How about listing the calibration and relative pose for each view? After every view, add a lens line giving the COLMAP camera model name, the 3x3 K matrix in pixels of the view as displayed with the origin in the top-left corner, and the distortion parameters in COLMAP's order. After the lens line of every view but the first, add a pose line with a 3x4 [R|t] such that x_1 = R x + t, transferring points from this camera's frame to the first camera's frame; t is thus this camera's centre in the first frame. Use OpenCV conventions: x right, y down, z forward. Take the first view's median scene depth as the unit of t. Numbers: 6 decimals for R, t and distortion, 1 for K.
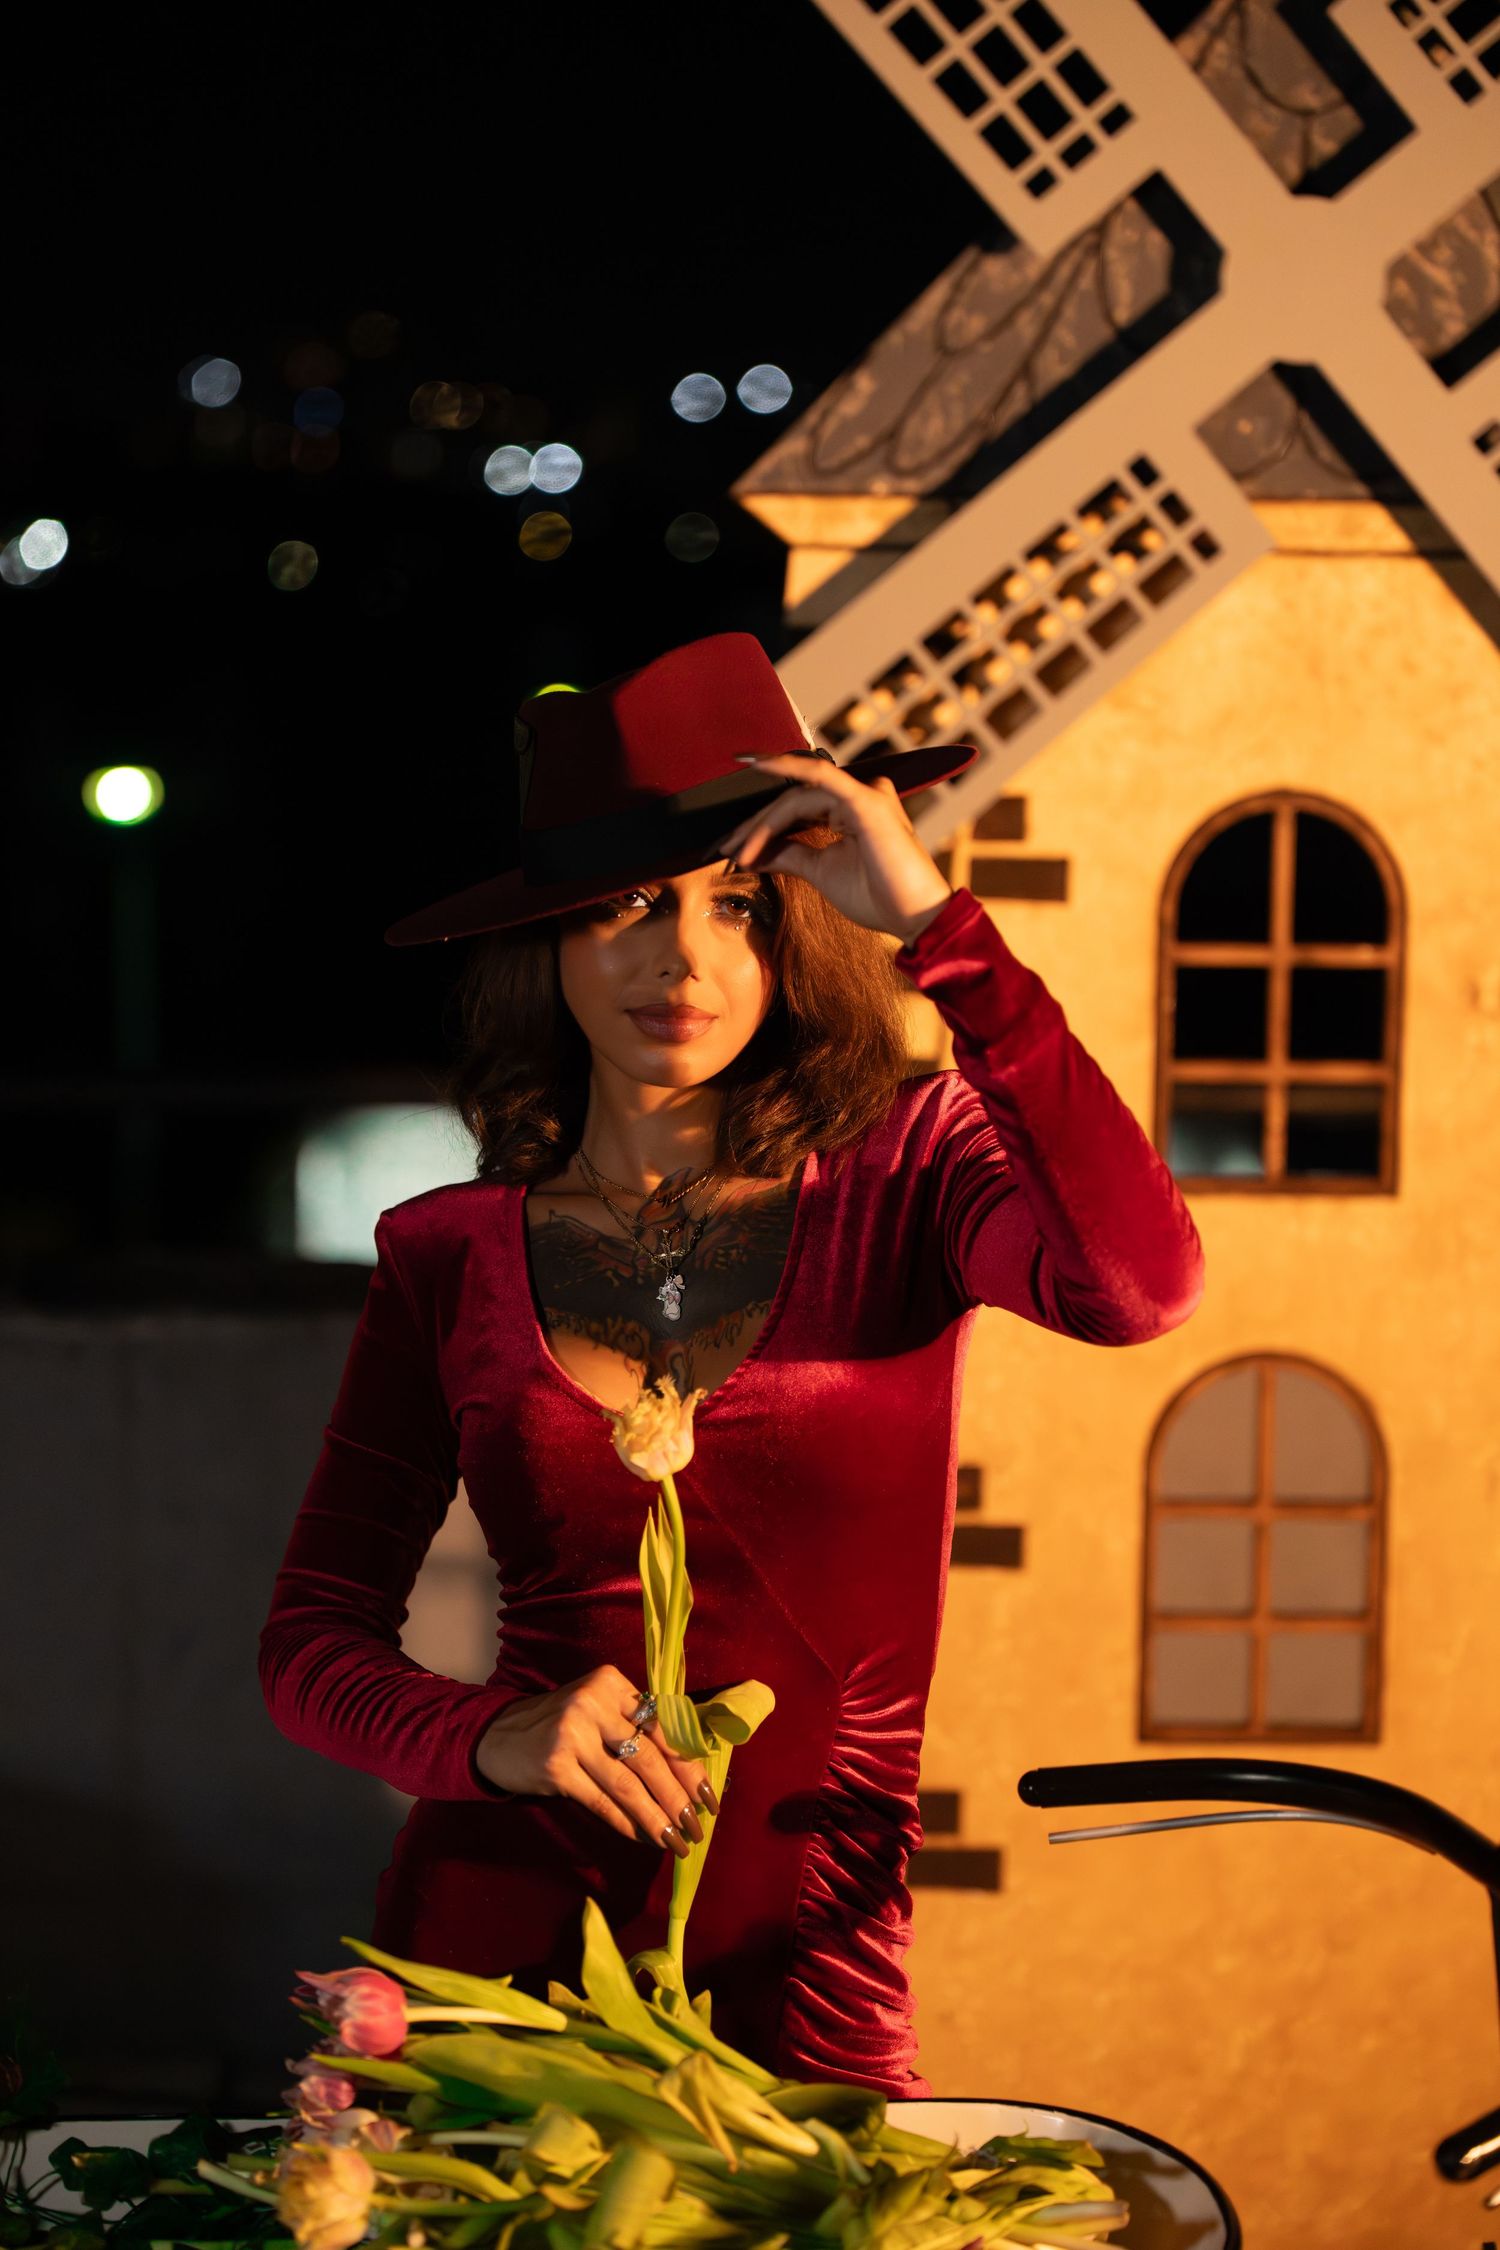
lens RADIAL K [[4453.5, 0, 756.4], [0, 4453.5, 1128.7], [0, 0, 1]] dist [-0.006054, 0.000000]
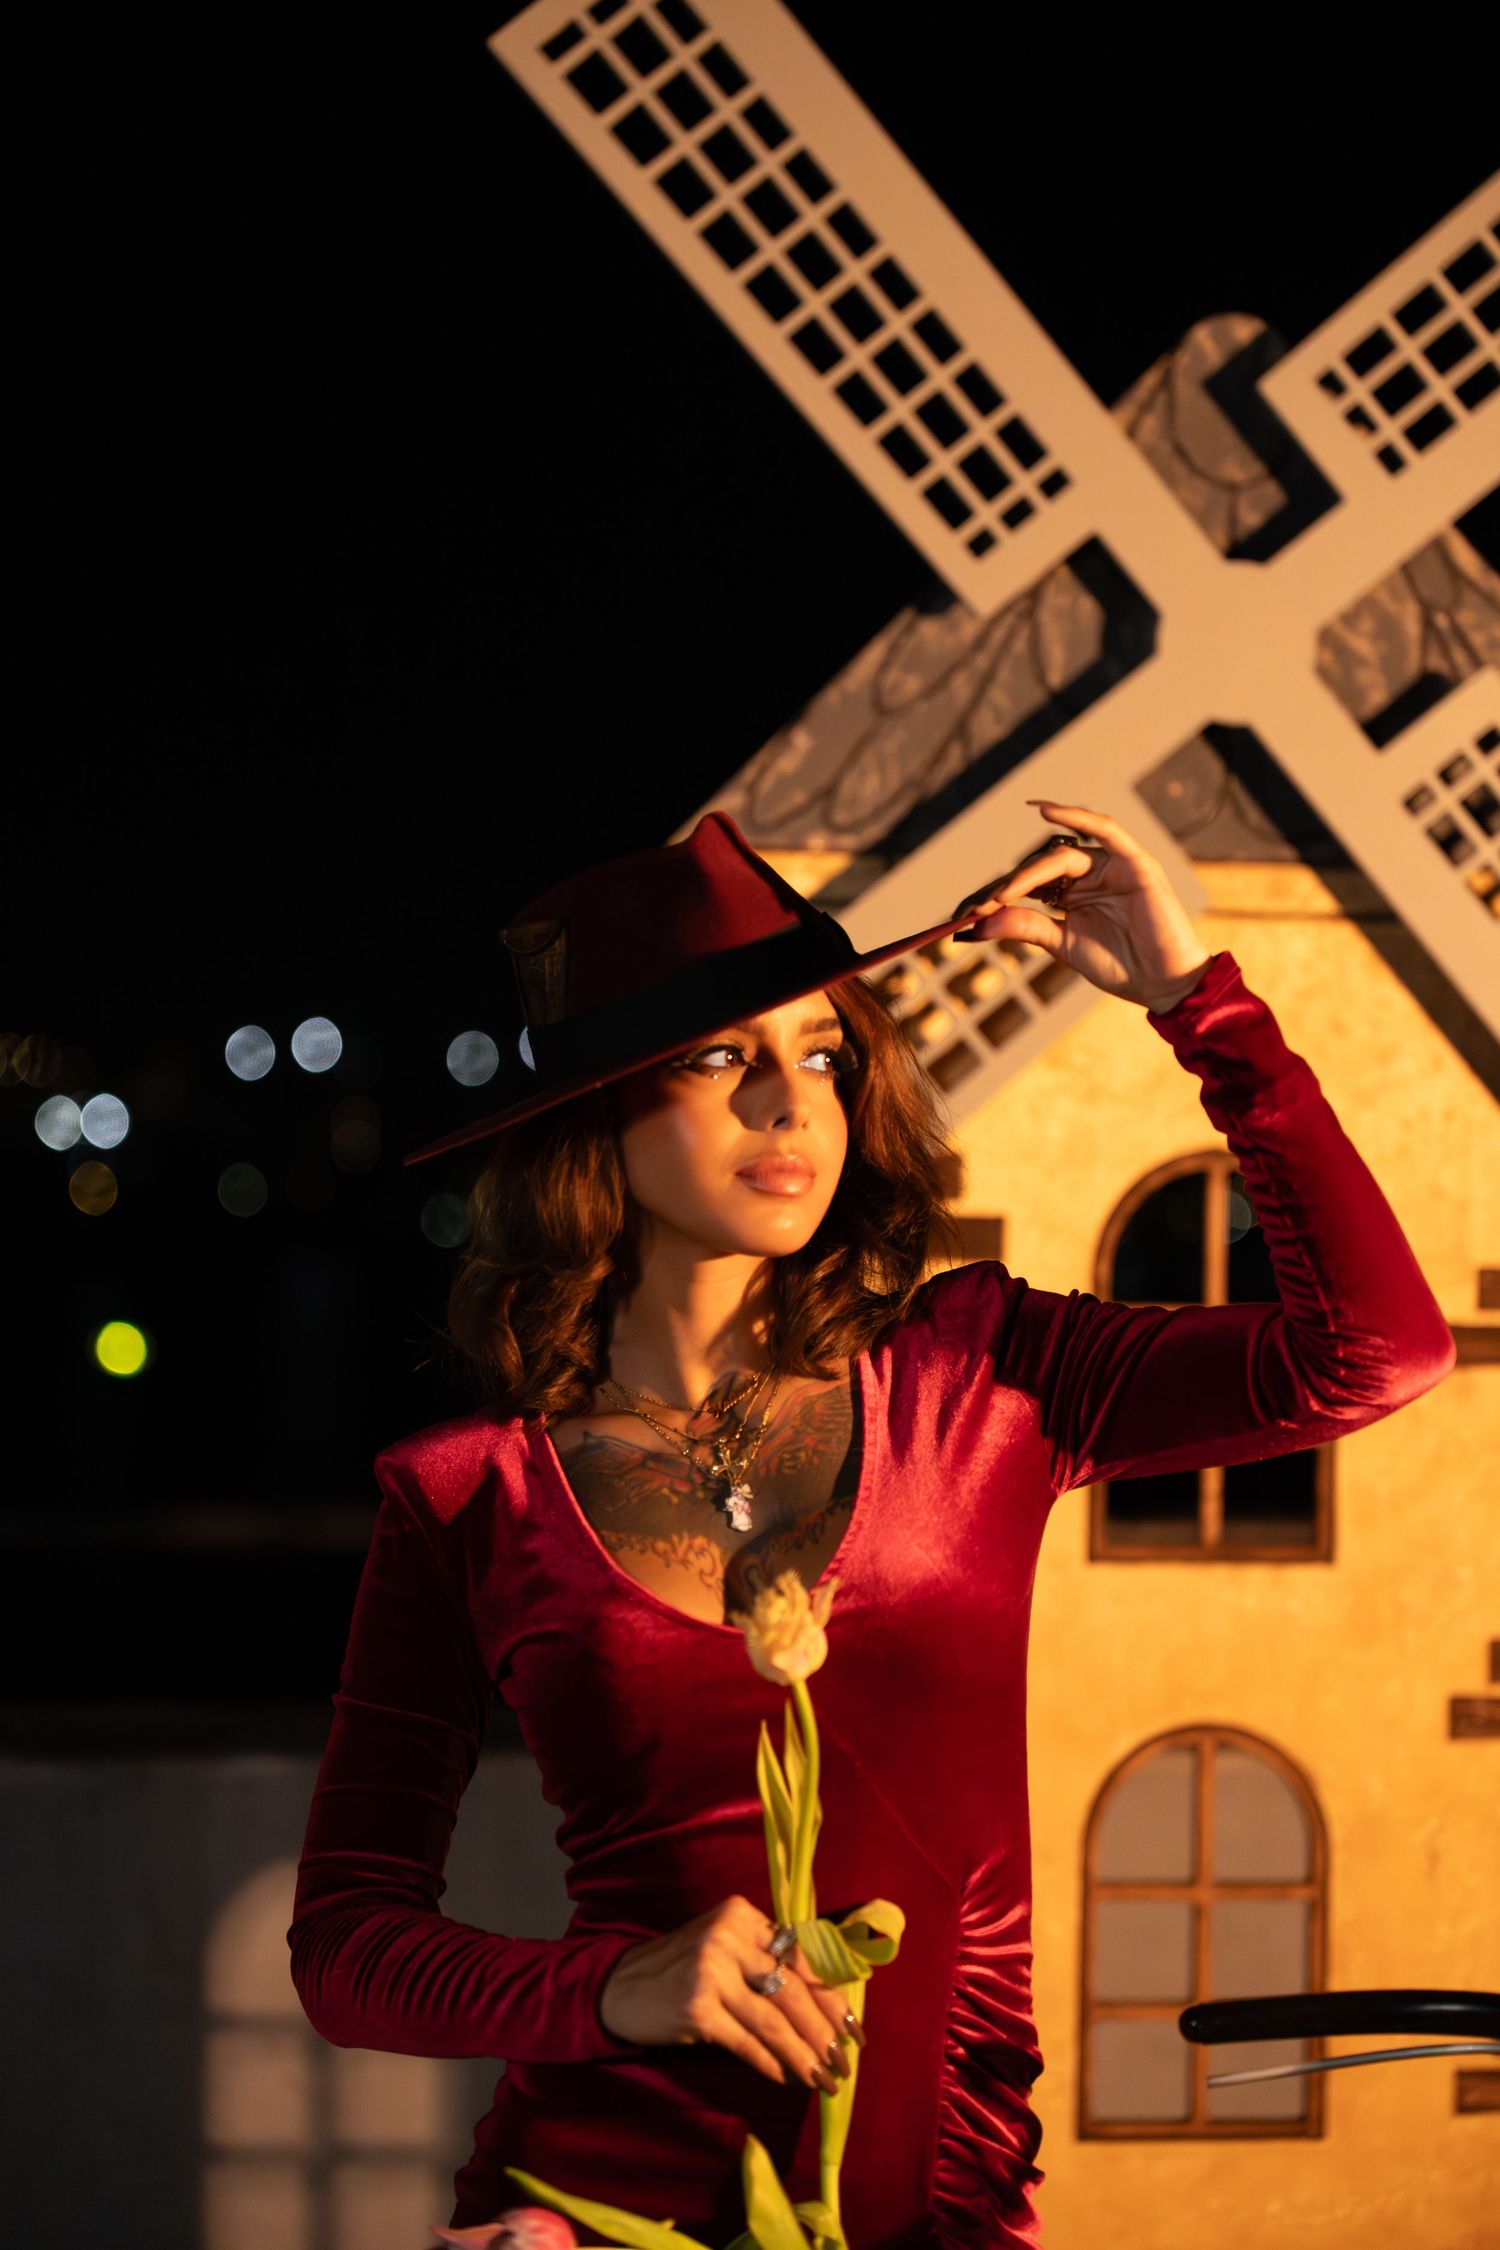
lens RADIAL K [[4453.5, 0, 744.5], [0, 4453.5, 1119.1], [0, 0, 1]] dist [-0.006054, 0.000000]
pose [[0.993507, 0.009254, 0.113392, -0.101725], [0.009089, 0.987045, -0.160187, 0.077407], [-0.113405, 0.160177, 0.980552, 0.033088]]
